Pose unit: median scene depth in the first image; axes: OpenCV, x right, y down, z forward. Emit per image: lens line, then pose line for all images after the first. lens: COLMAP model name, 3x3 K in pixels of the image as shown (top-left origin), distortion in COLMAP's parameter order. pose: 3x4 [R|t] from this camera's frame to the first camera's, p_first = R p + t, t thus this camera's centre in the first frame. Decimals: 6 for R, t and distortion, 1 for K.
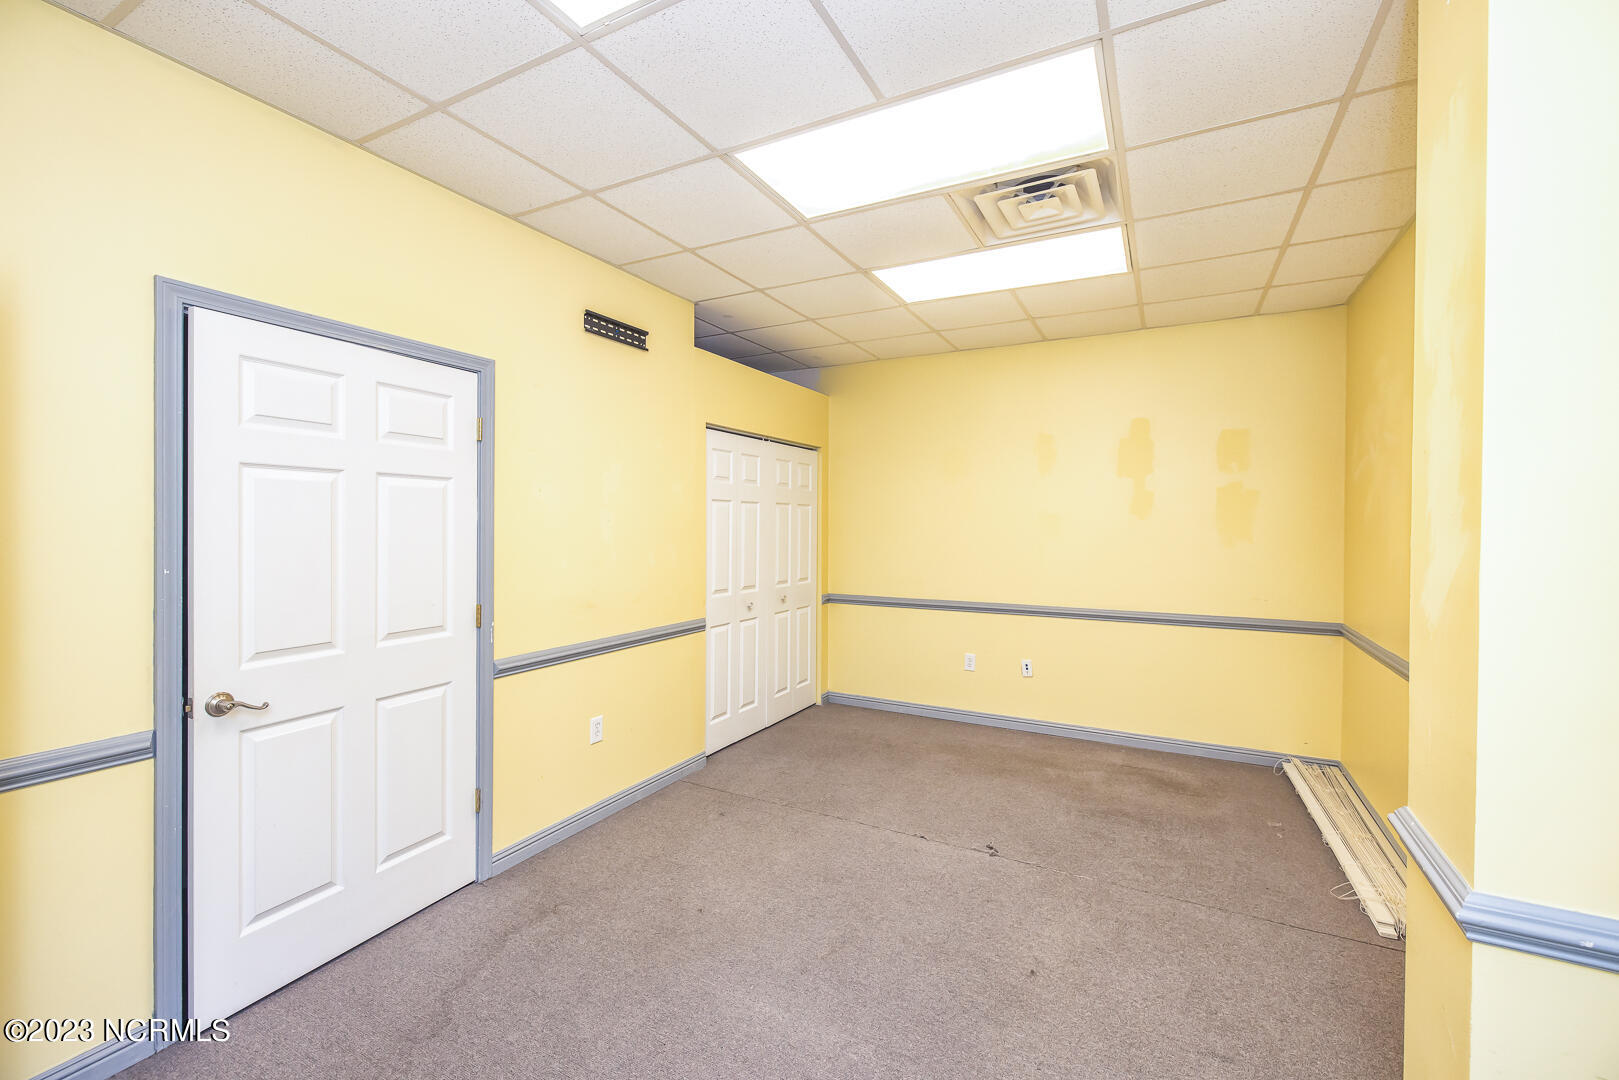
lens RADIAL K [[670.4, 0, 805.6], [0, 670.4, 527.5], [0, 0, 1]] dist [-0.001744, 0.000406]
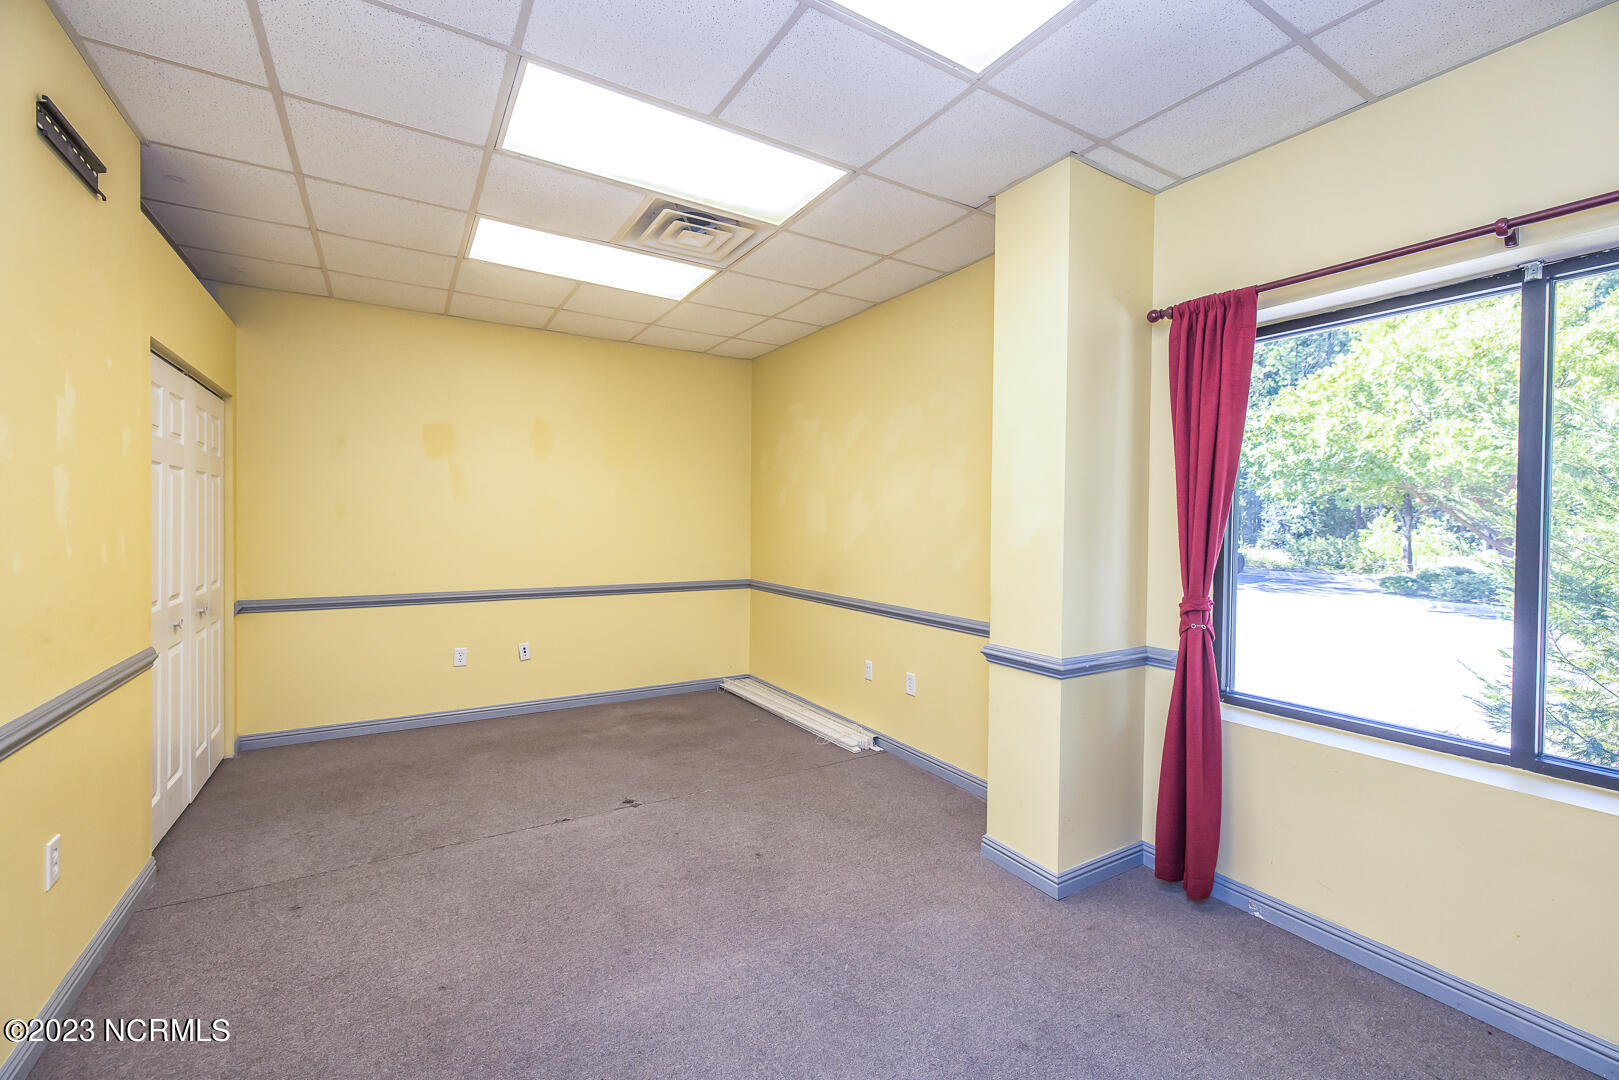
lens RADIAL K [[670.4, 0, 815.1], [0, 670.4, 527.1], [0, 0, 1]] dist [-0.001744, 0.000406]
pose [[0.501082, -0.008208, 0.865361, -0.400061], [-0.003313, 0.999929, 0.011404, 0.013751], [-0.865393, -0.008581, 0.501020, 0.152361]]
